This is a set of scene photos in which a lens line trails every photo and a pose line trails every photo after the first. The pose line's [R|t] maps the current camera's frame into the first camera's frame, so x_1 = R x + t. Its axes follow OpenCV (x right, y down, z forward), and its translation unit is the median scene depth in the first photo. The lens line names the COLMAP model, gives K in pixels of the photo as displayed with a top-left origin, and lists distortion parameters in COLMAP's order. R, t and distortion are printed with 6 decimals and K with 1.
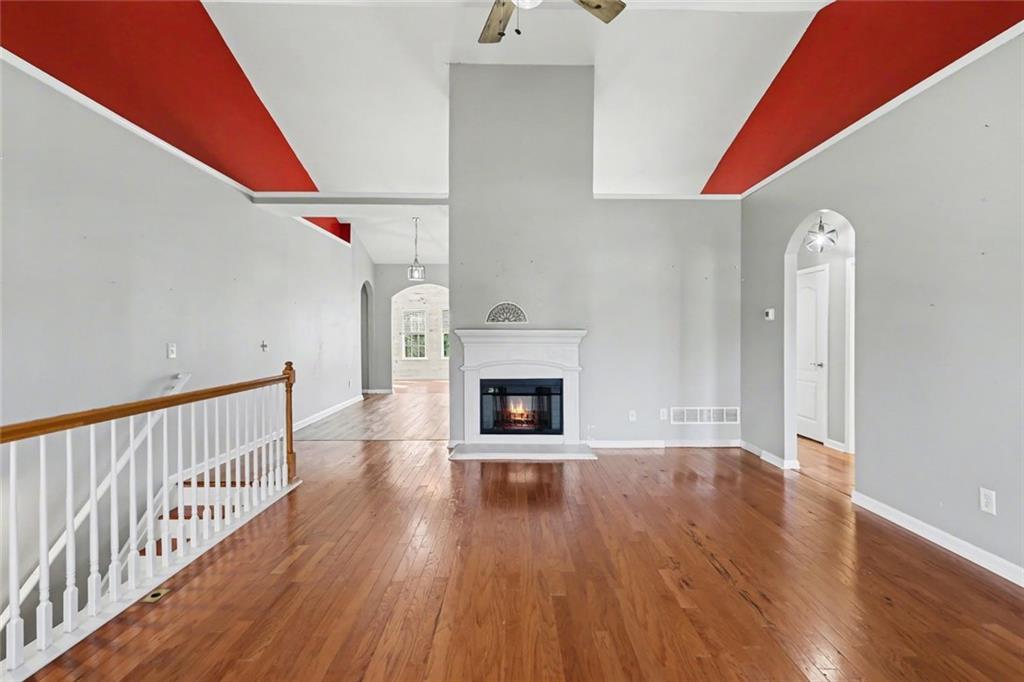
lens RADIAL K [[465.8, 0, 511.0], [0, 465.8, 336.1], [0, 0, 1]] dist [0.016728, 0.000612]
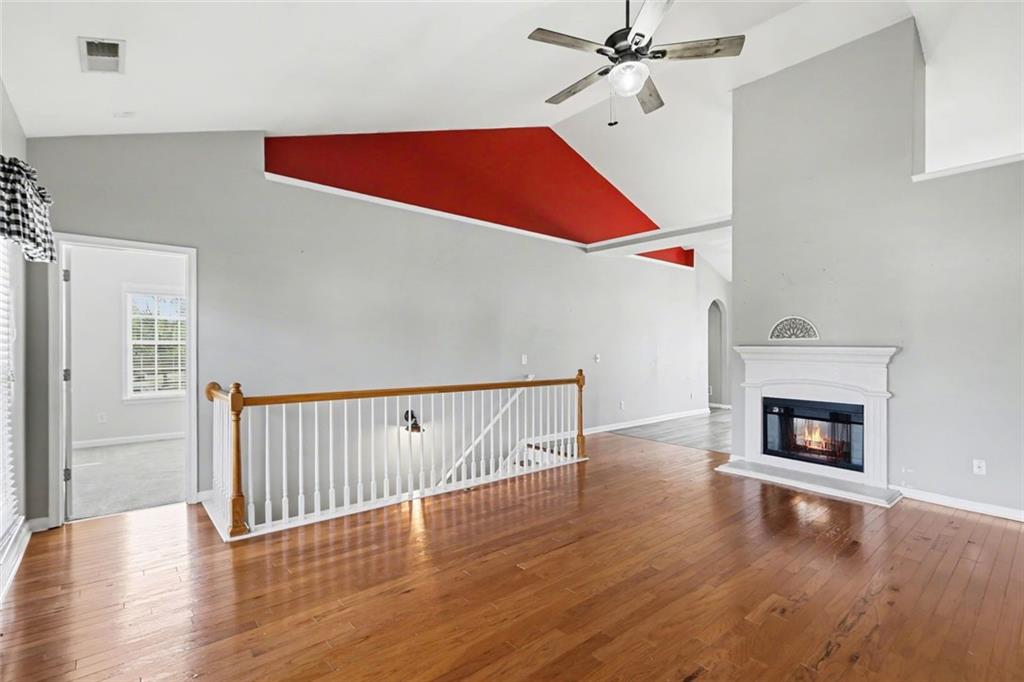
lens RADIAL K [[465.8, 0, 532.6], [0, 465.8, 341.6], [0, 0, 1]] dist [0.016728, 0.000612]
pose [[0.662623, -0.003535, -0.748945, 0.345568], [-0.014865, 0.999730, -0.017870, 0.000883], [0.748806, 0.022974, 0.662391, -0.008022]]
